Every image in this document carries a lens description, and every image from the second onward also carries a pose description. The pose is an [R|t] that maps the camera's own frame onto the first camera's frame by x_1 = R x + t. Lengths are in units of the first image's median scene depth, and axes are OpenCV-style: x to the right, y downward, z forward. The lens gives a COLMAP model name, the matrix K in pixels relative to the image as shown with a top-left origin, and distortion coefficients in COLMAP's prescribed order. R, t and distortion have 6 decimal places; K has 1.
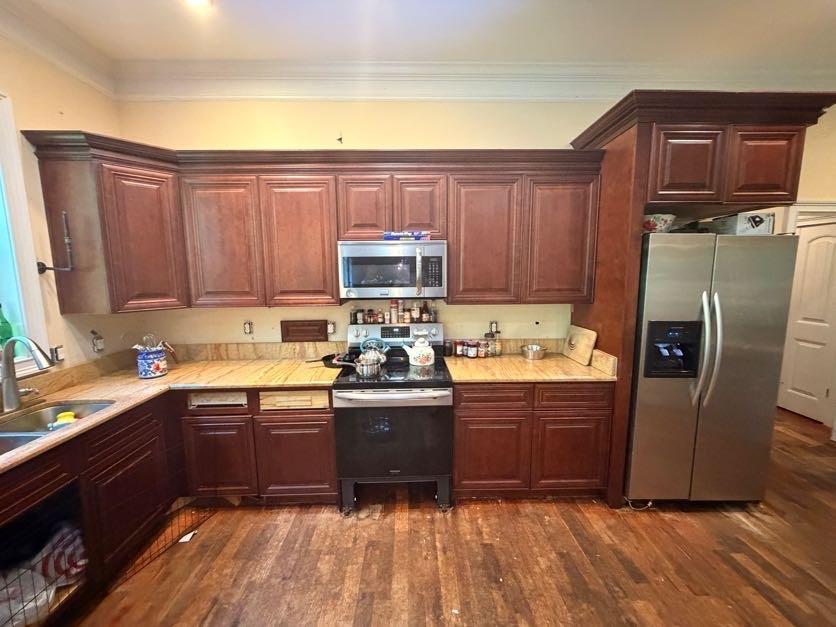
lens RADIAL K [[329.9, 0, 416.4], [0, 329.9, 313.9], [0, 0, 1]] dist [-0.004201, -0.000326]
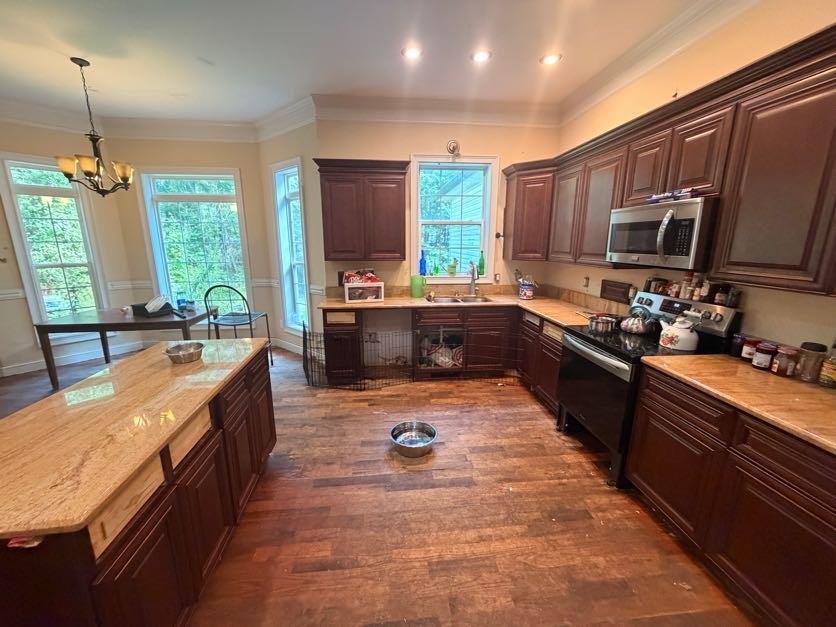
lens RADIAL K [[329.9, 0, 413.4], [0, 329.9, 312.5], [0, 0, 1]] dist [-0.004201, -0.000326]
pose [[0.072777, 0.221909, -0.972348, 0.868956], [-0.124185, 0.969362, 0.211933, -0.036233], [0.989587, 0.105327, 0.098105, 0.262749]]
